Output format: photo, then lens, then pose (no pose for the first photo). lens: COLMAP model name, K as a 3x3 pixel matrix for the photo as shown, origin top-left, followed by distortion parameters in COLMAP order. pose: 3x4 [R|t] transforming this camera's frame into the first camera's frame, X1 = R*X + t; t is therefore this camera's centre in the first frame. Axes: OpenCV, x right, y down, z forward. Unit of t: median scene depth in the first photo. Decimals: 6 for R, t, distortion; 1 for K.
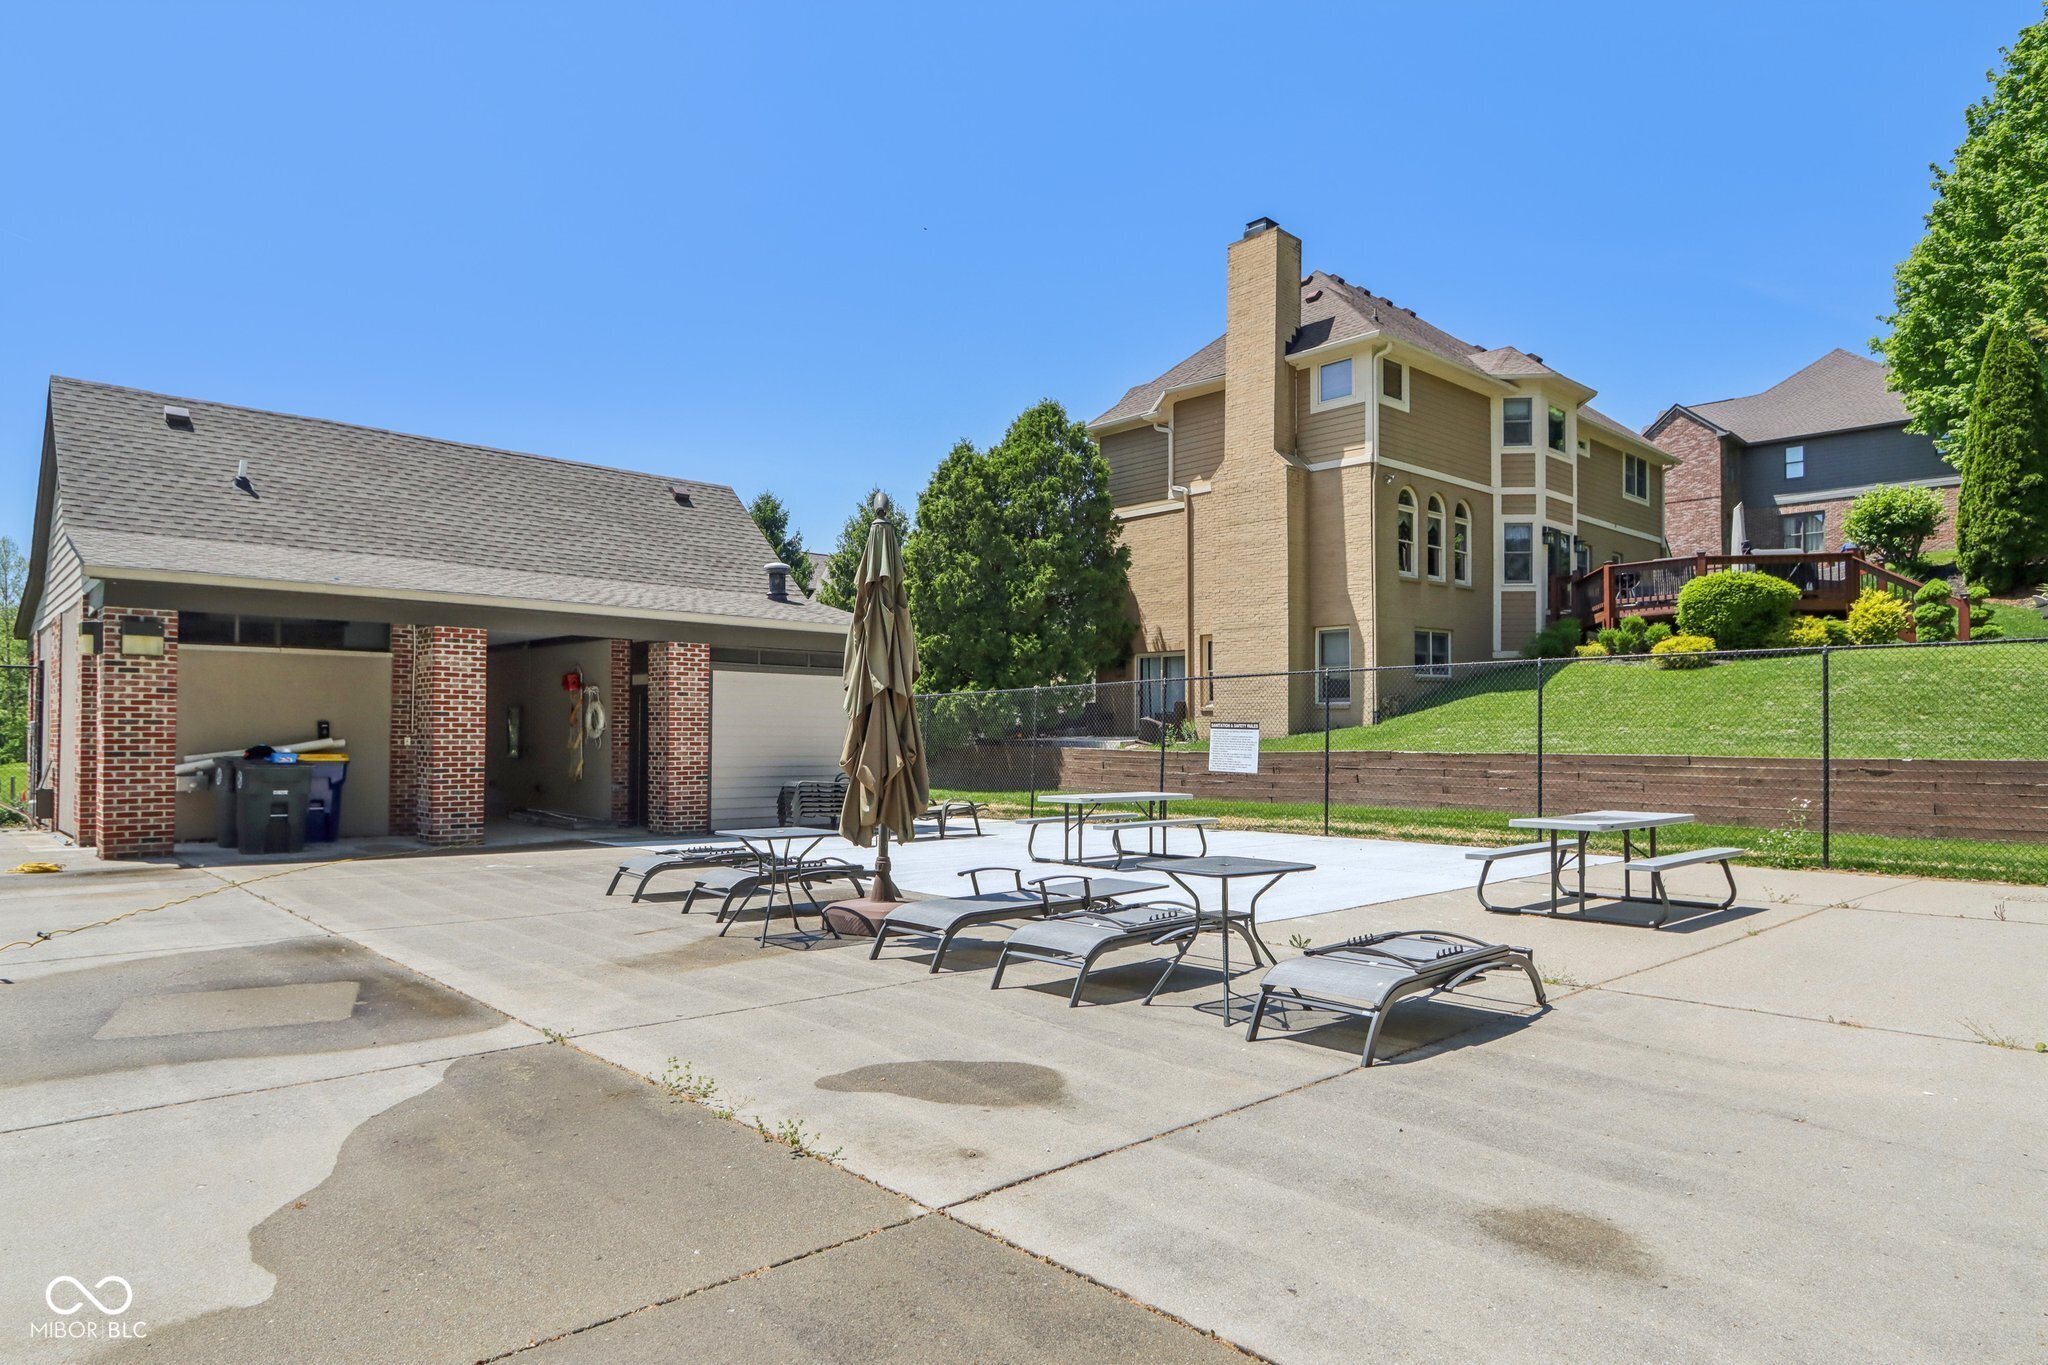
lens RADIAL K [[1236.4, 0, 1023.0], [0, 1236.4, 703.1], [0, 0, 1]] dist [-0.000604, 0.001952]
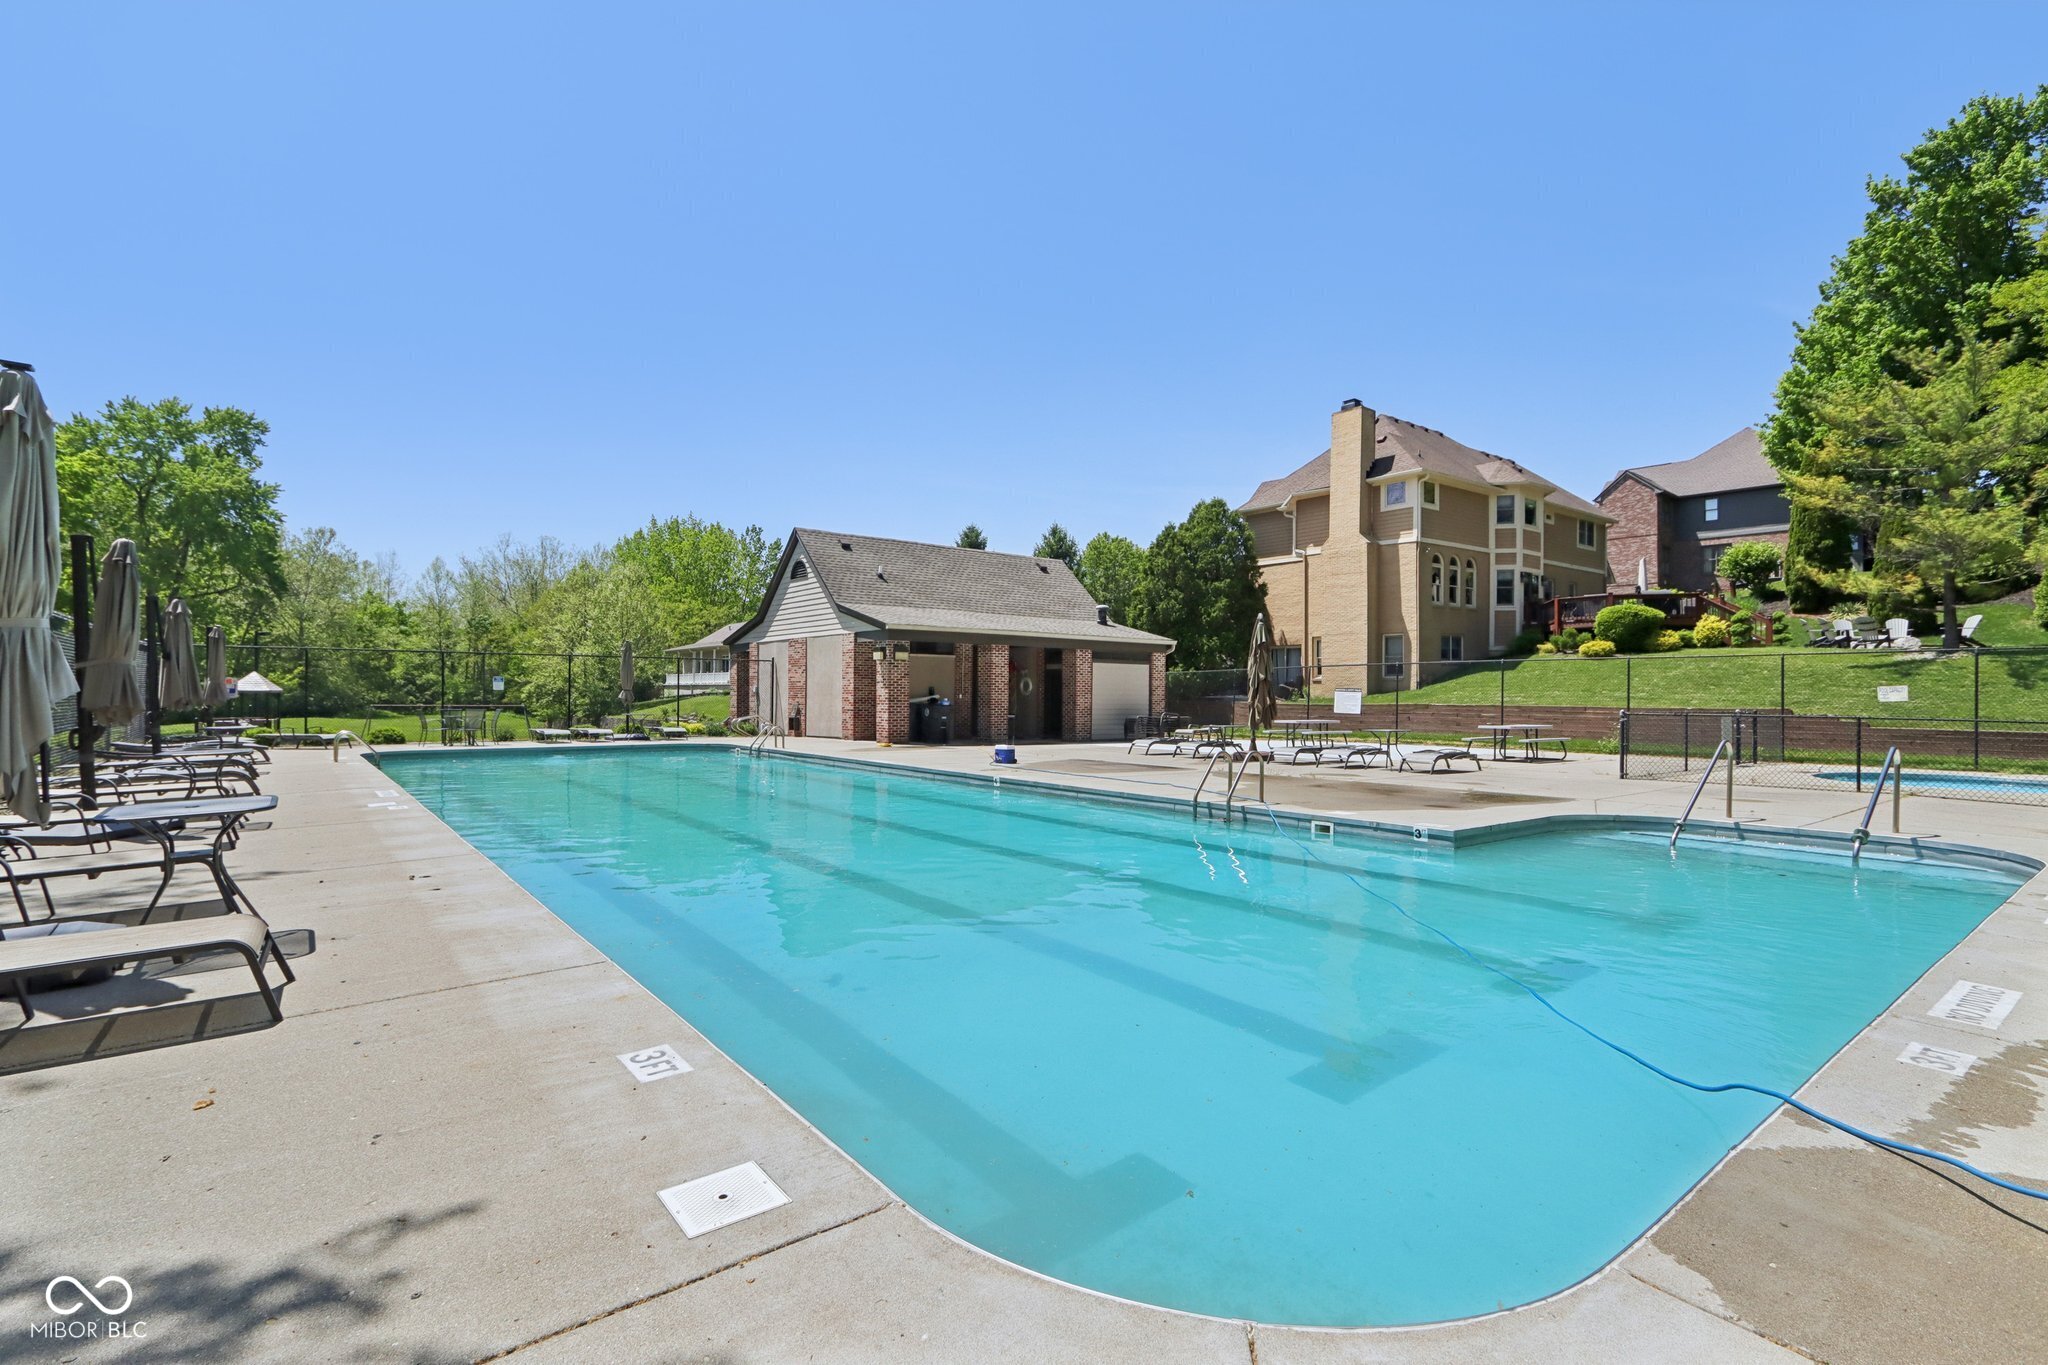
lens RADIAL K [[975.4, 0, 1024.0], [0, 975.4, 682.5], [0, 0, 1]] dist [-0.002954, -0.000983]
pose [[0.995408, 0.003180, -0.095675, -0.135743], [-0.001920, 0.999910, 0.013262, -0.009551], [0.095708, -0.013018, 0.995324, -0.420314]]
